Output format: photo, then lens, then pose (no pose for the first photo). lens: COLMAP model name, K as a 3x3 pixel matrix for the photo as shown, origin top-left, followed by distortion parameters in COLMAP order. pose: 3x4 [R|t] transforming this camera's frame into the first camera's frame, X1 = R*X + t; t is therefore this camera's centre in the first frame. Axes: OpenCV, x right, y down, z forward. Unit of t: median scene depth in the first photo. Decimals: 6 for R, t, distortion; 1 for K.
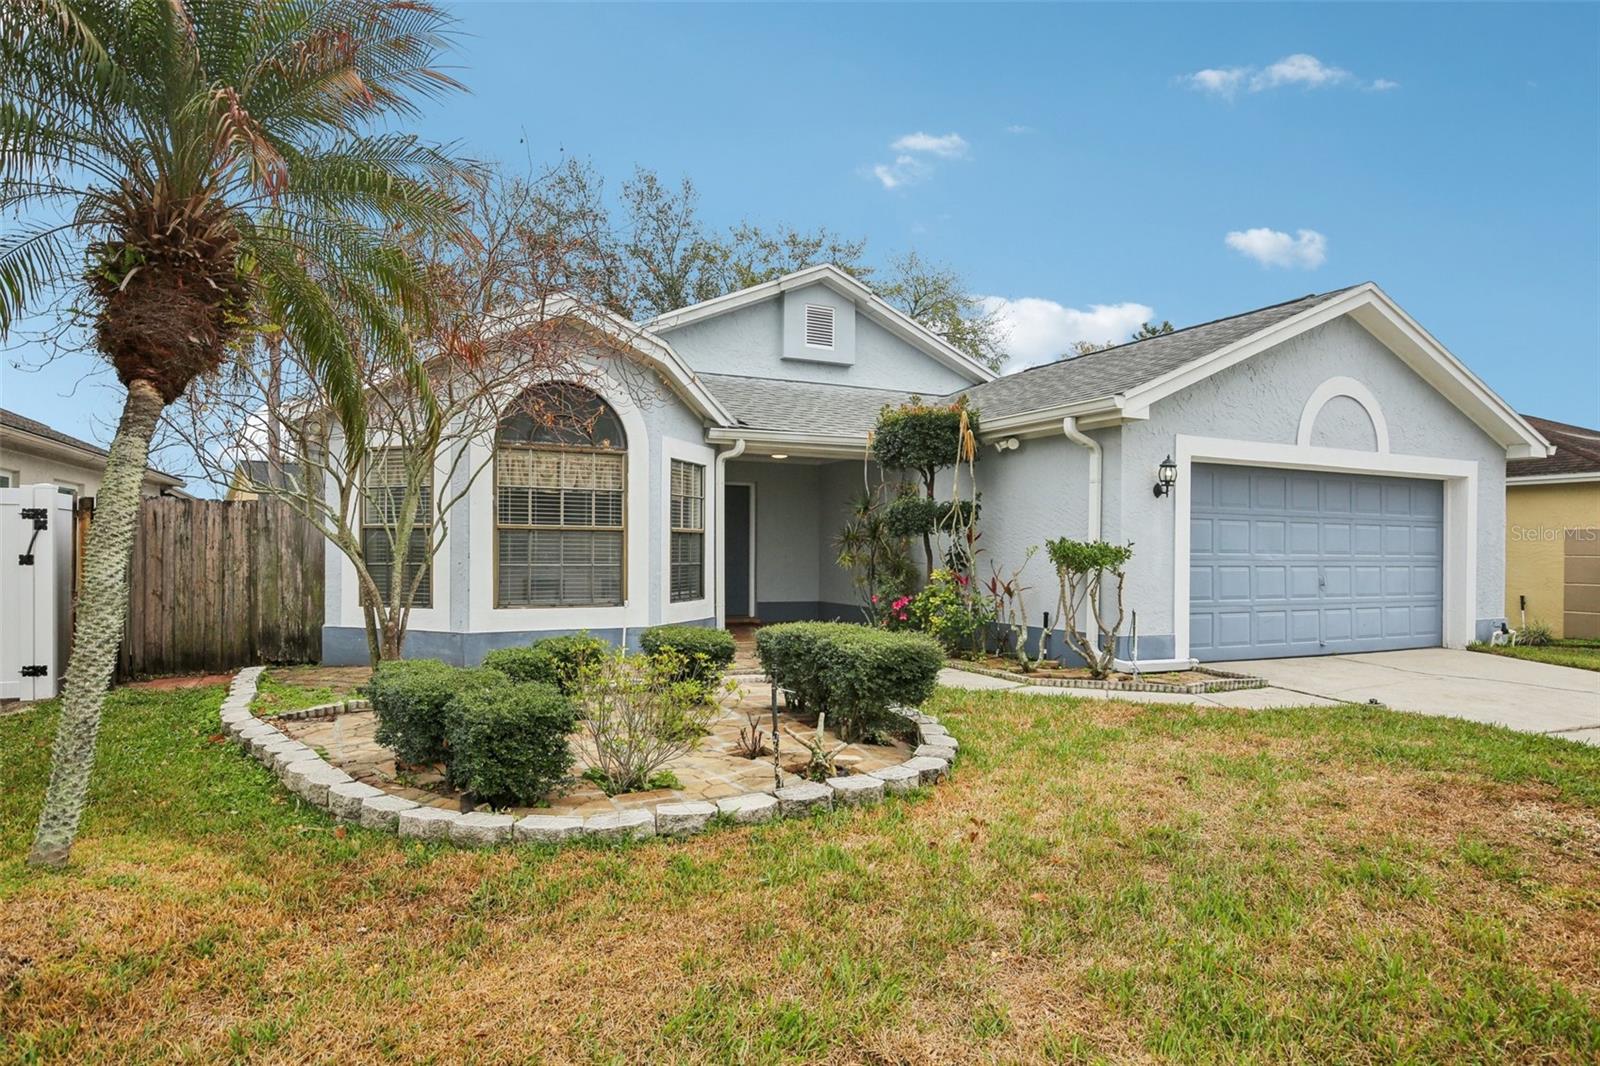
lens RADIAL K [[948.8, 0, 801.3], [0, 948.8, 539.6], [0, 0, 1]] dist [-0.019303, 0.000453]
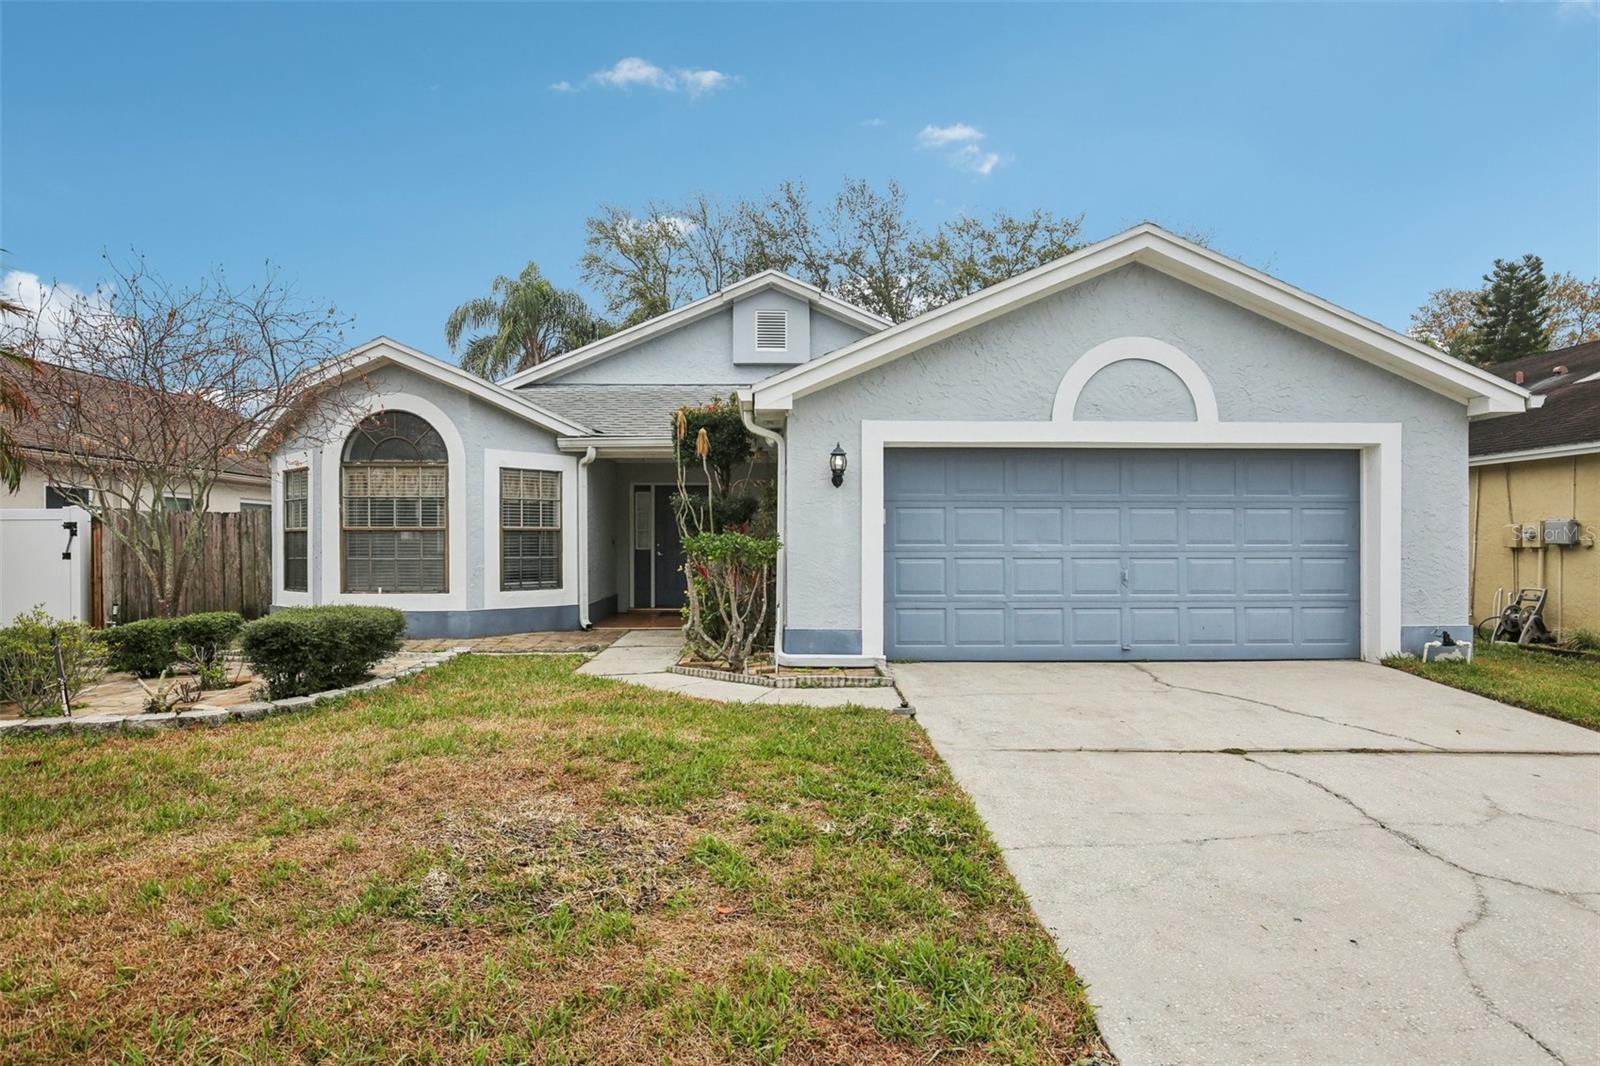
lens RADIAL K [[948.8, 0, 805.5], [0, 948.8, 534.8], [0, 0, 1]] dist [-0.019303, 0.000453]
pose [[0.908969, -0.013480, -0.416646, 0.665083], [0.013276, 0.999906, -0.003387, 0.006260], [0.416653, -0.002453, 0.909062, 0.091813]]
